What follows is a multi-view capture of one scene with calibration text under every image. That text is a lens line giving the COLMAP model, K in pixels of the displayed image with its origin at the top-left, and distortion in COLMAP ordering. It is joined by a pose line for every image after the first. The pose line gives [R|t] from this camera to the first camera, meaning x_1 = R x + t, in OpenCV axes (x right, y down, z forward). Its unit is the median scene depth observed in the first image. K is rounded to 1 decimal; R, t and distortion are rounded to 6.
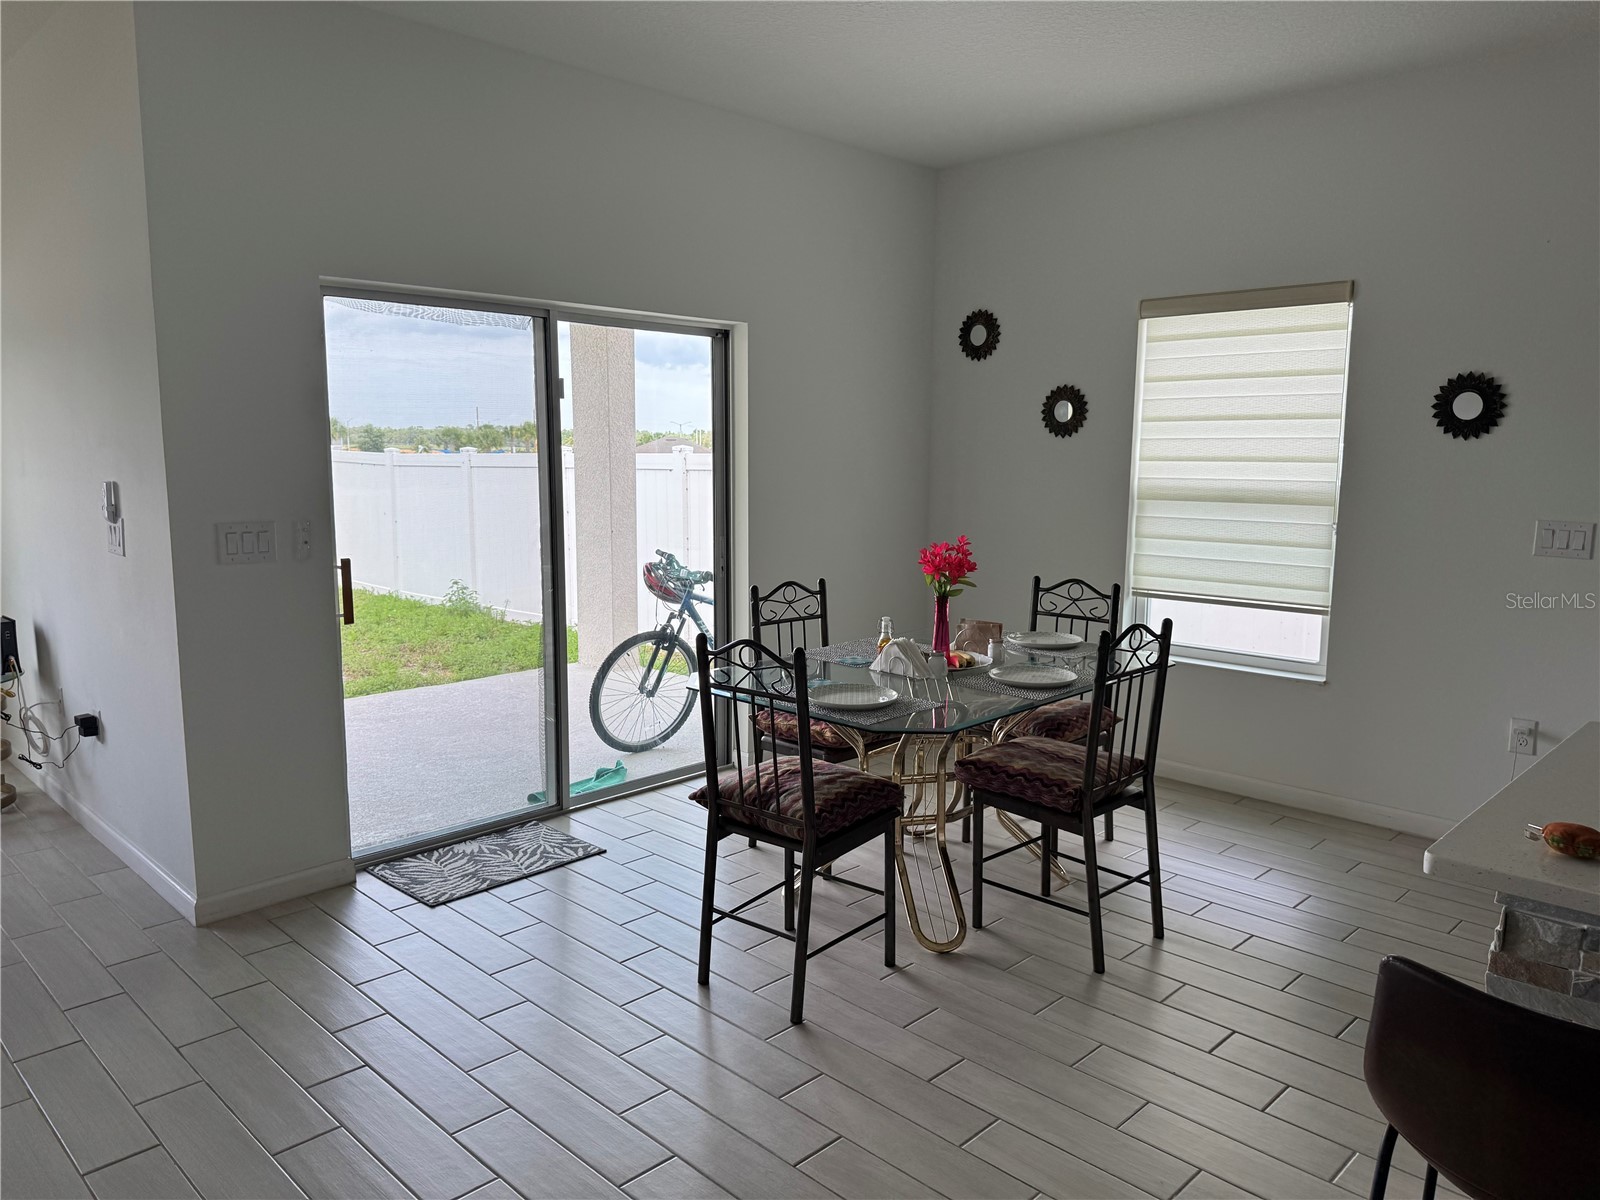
lens RADIAL K [[1122.3, 0, 798.9], [0, 1122.3, 598.0], [0, 0, 1]] dist [0.042254, -0.060059]
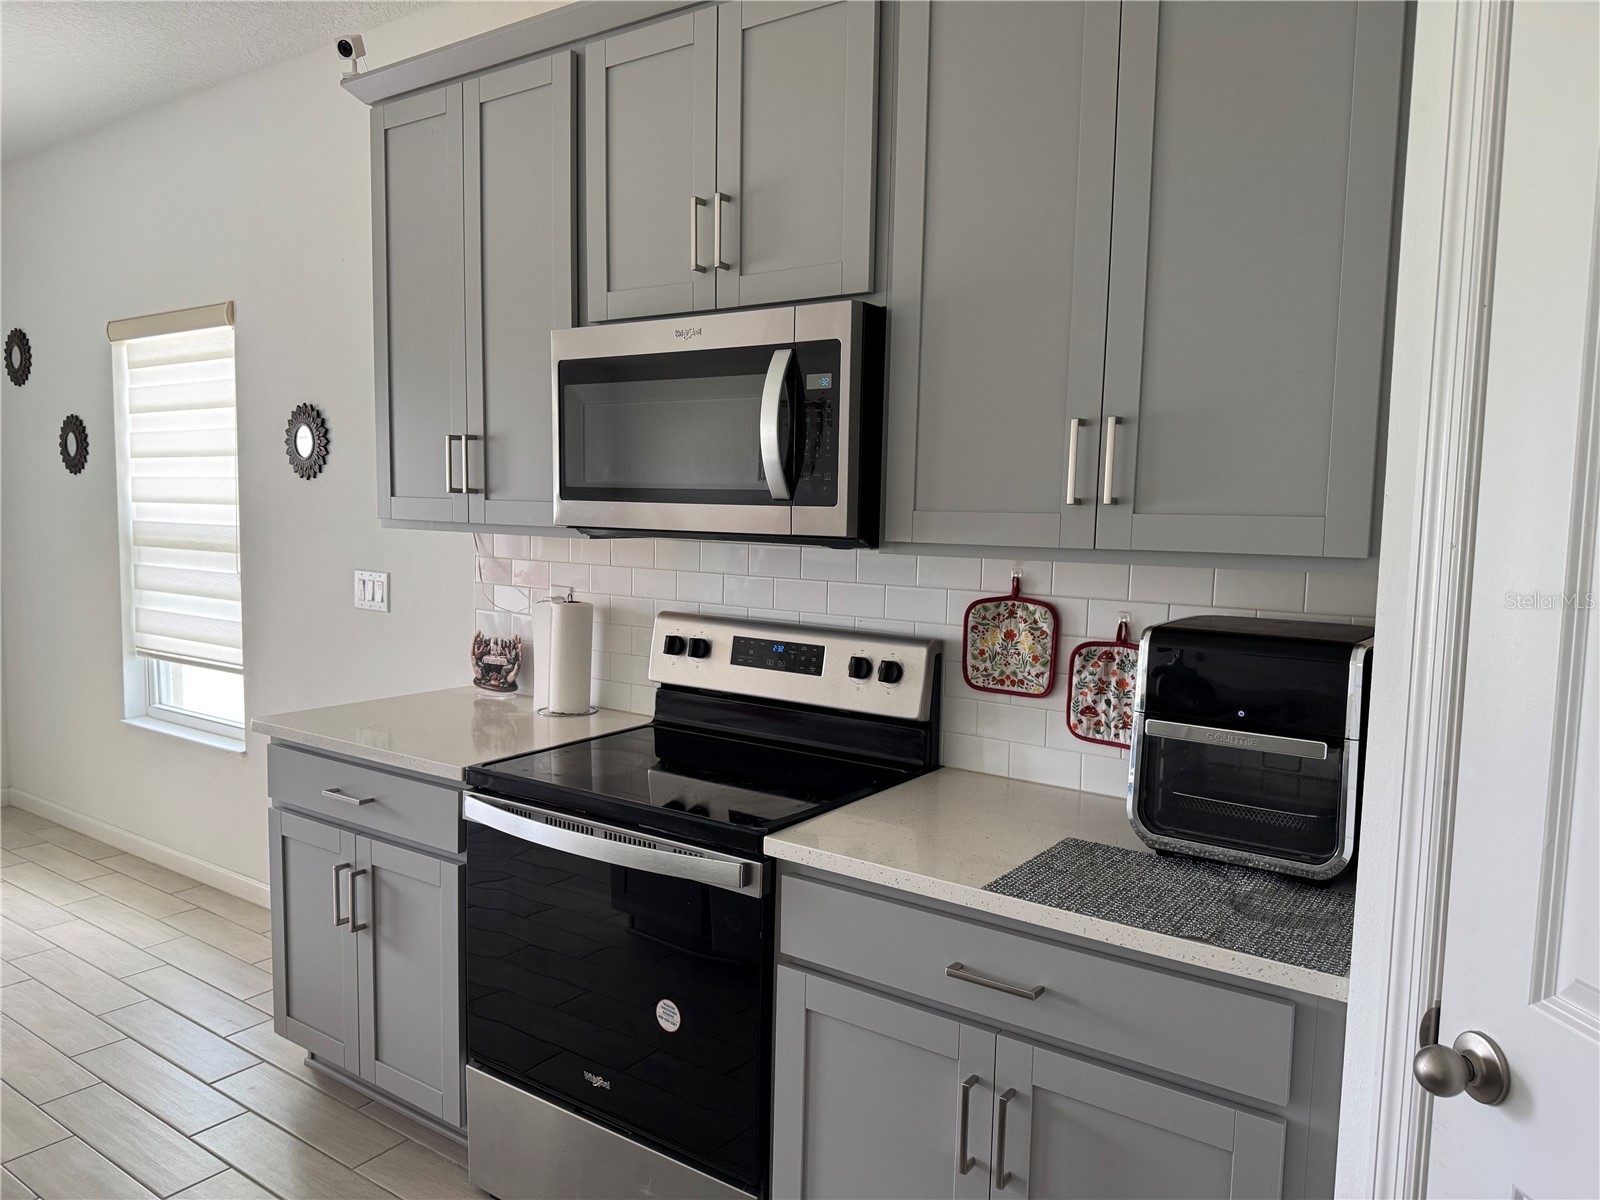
lens RADIAL K [[1122.3, 0, 795.6], [0, 1122.3, 609.5], [0, 0, 1]] dist [0.042254, -0.060059]
pose [[0.985532, -0.005626, 0.169397, 0.763035], [0.011482, 0.999369, -0.033614, -0.001337], [-0.169101, 0.035072, 0.984975, 0.048927]]
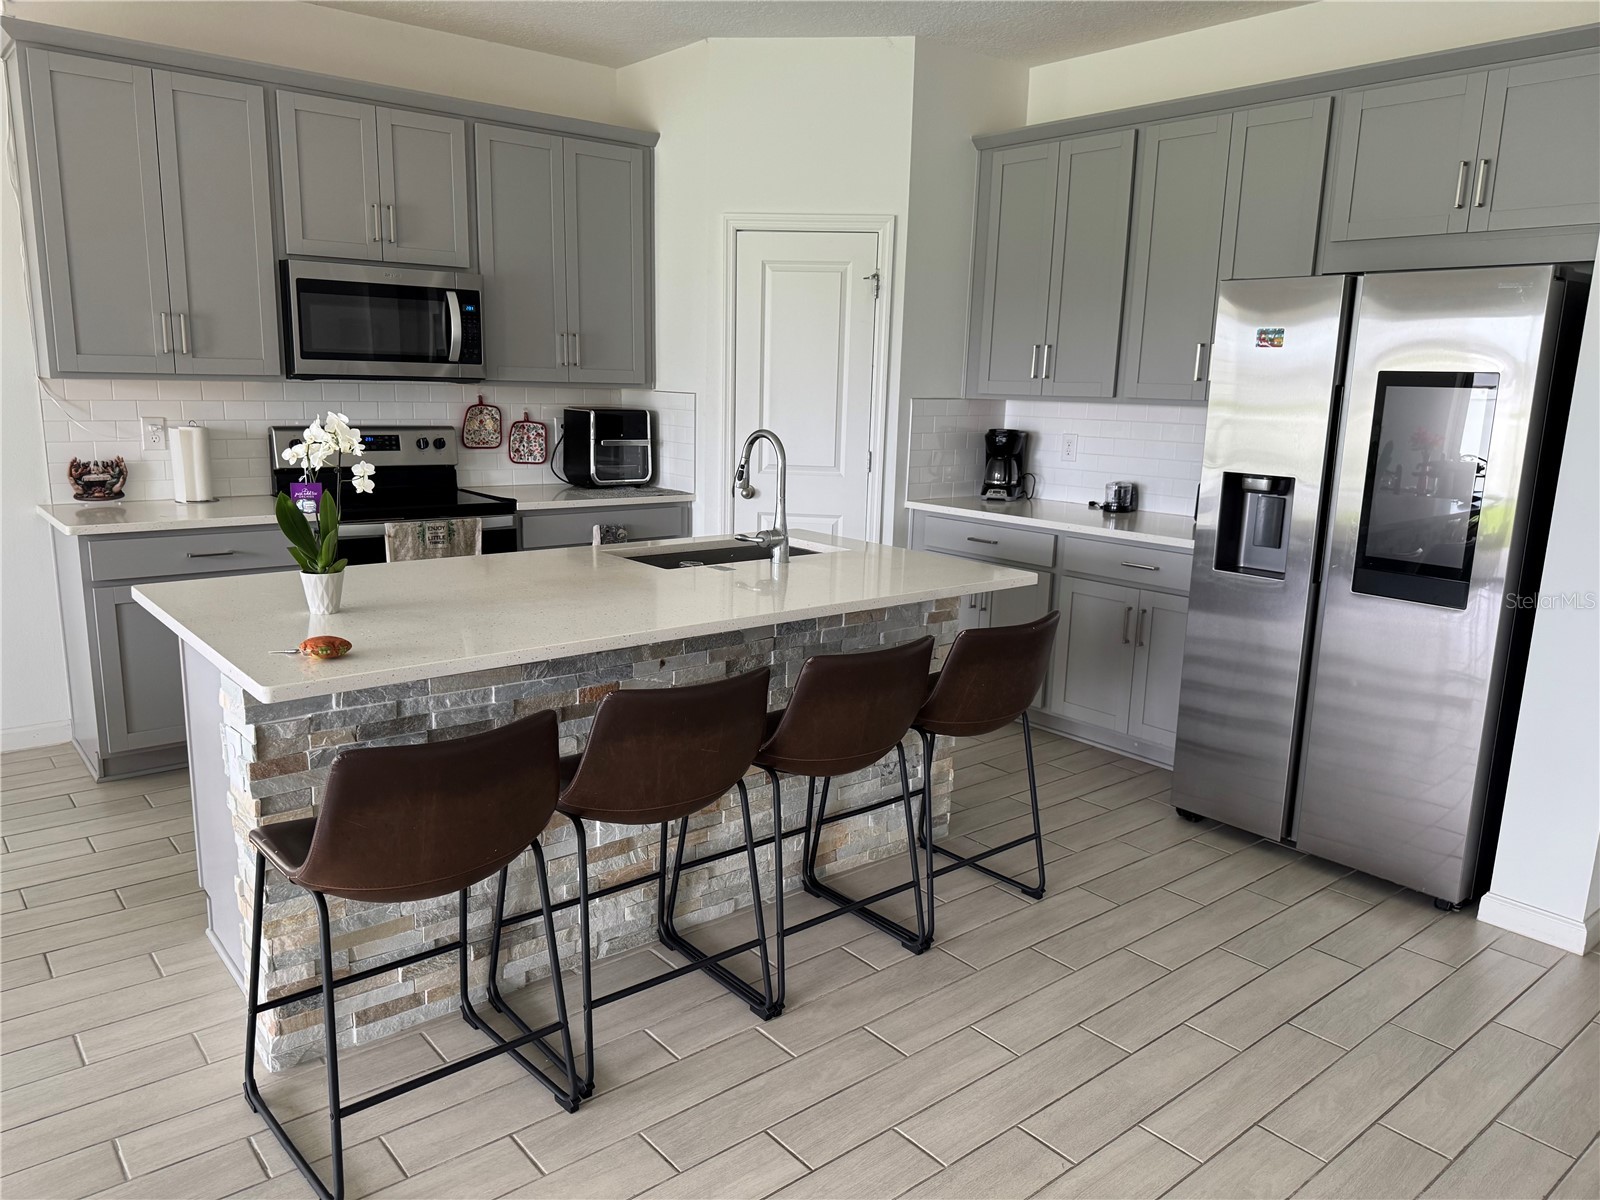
lens RADIAL K [[1122.3, 0, 816.5], [0, 1122.3, 600.2], [0, 0, 1]] dist [0.042254, -0.060059]
pose [[0.074218, -0.201337, 0.976706, -0.209339], [0.105337, 0.975511, 0.193087, -0.014577], [-0.991663, 0.088552, 0.093608, 0.103219]]
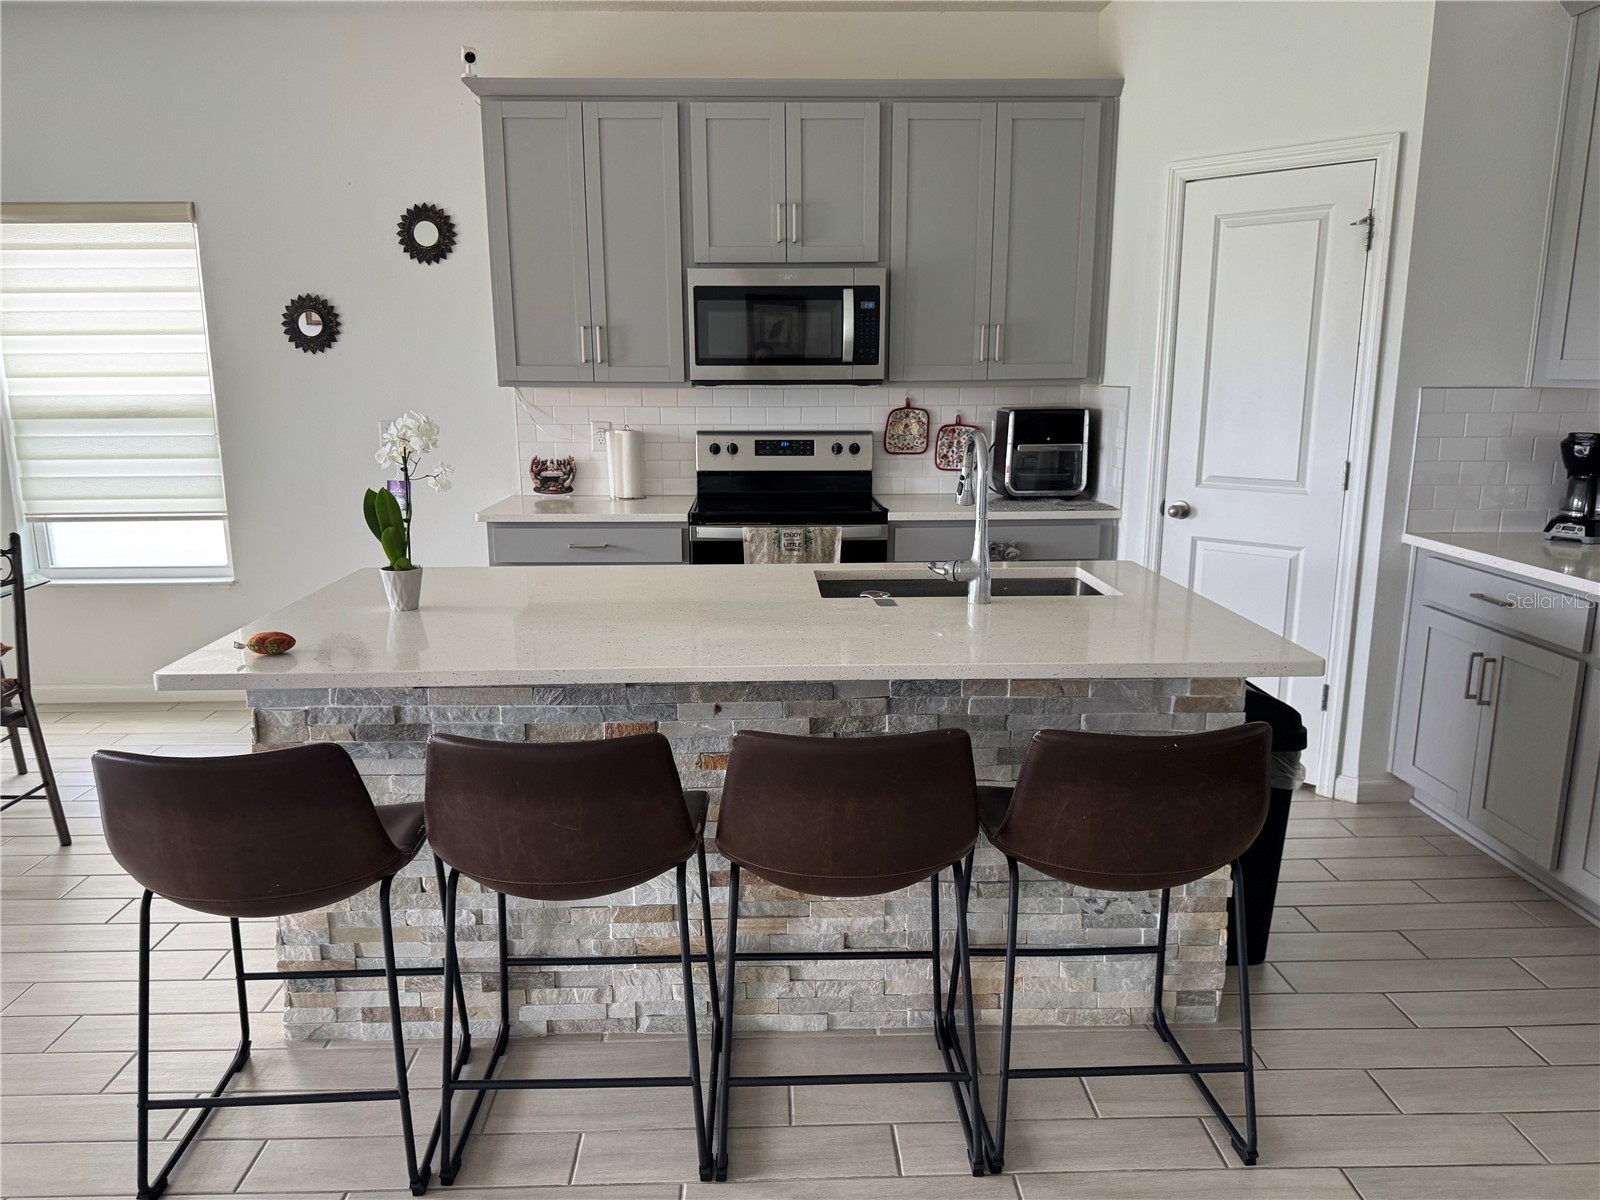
lens RADIAL K [[1122.3, 0, 797.0], [0, 1122.3, 610.2], [0, 0, 1]] dist [0.042254, -0.060059]
pose [[0.680089, -0.160197, 0.715413, 0.055163], [0.105444, 0.987062, 0.120788, 0.028522], [-0.725508, -0.006711, 0.688182, -0.140865]]
